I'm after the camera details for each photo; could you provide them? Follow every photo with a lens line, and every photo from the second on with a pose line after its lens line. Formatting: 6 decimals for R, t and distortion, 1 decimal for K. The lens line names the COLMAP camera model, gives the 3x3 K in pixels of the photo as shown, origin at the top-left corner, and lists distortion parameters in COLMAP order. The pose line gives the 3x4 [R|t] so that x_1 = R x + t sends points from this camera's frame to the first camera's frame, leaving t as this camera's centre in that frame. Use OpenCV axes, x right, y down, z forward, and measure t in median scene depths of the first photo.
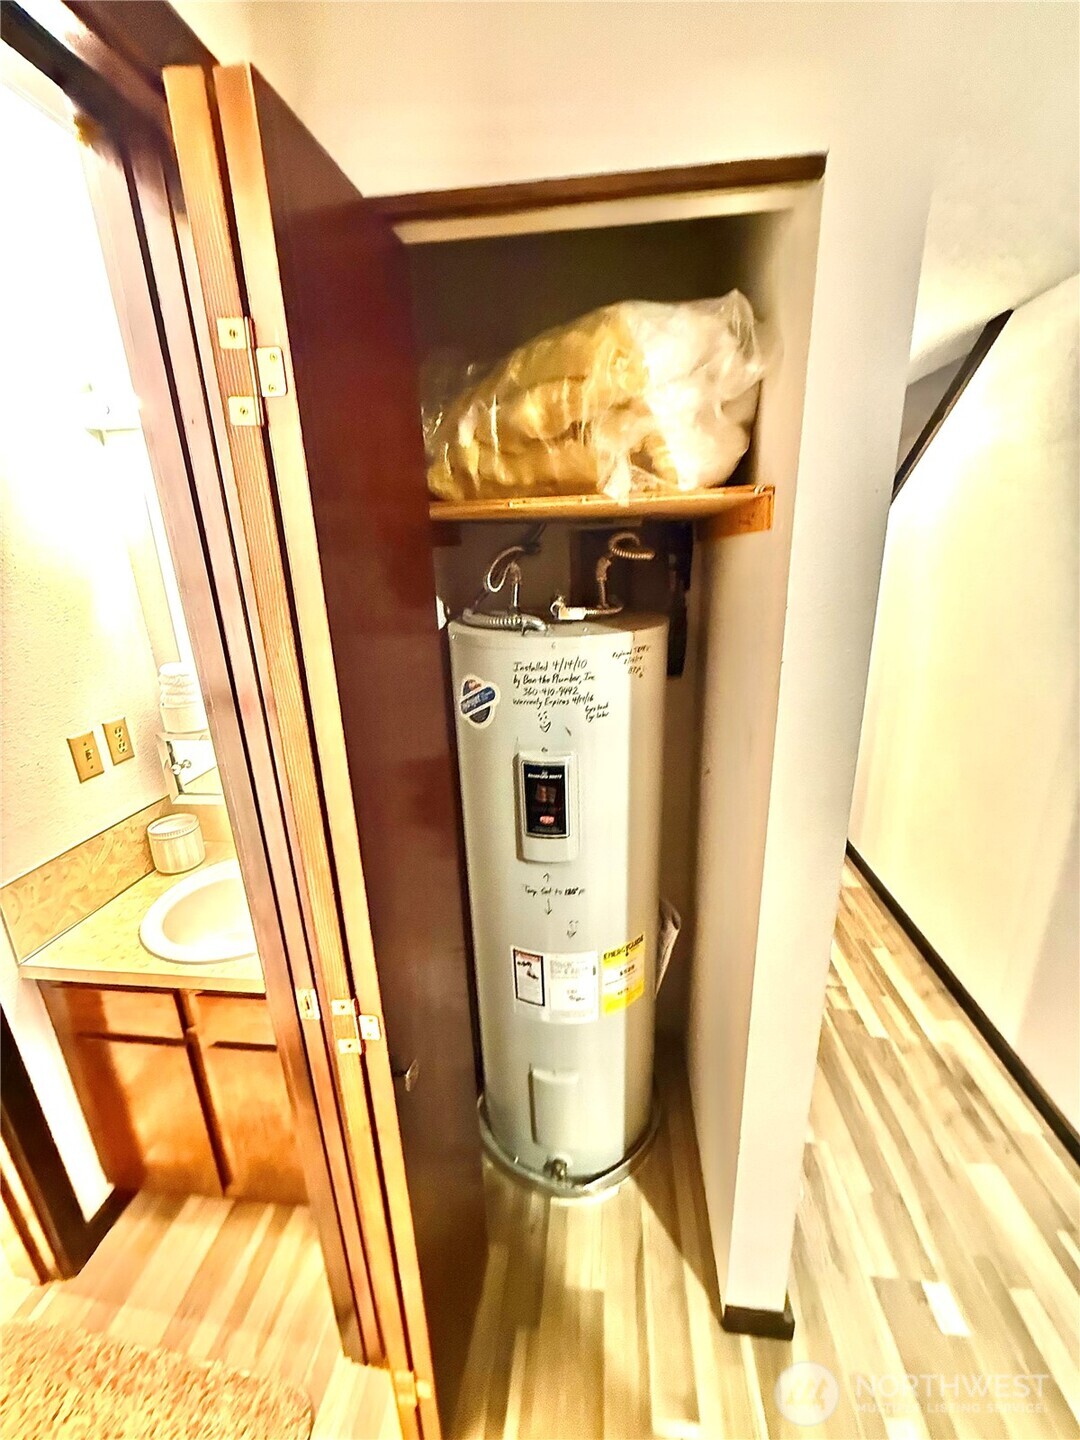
lens RADIAL K [[575.6, 0, 539.6], [0, 575.6, 719.2], [0, 0, 1]] dist [-0.002184, 0.000109]
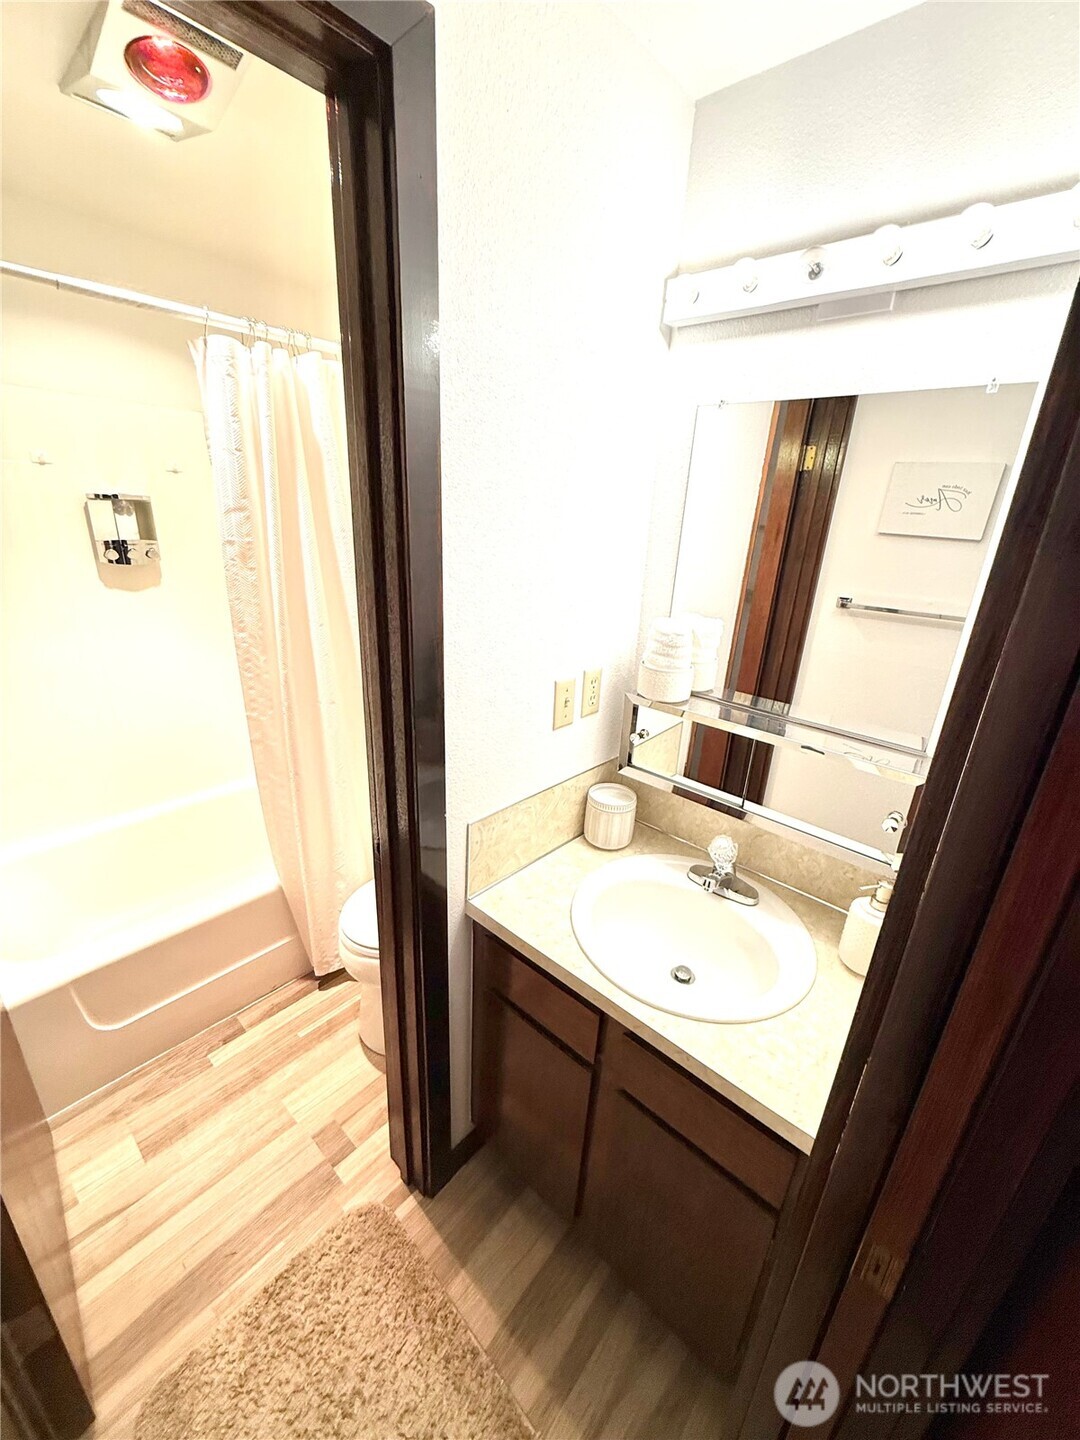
lens RADIAL K [[575.6, 0, 538.6], [0, 575.6, 719.4], [0, 0, 1]] dist [-0.002184, 0.000109]
pose [[0.815704, 0.269687, -0.511758, -0.330246], [-0.241452, 0.962657, 0.122445, -0.011697], [0.525669, 0.023687, 0.850359, 0.195632]]
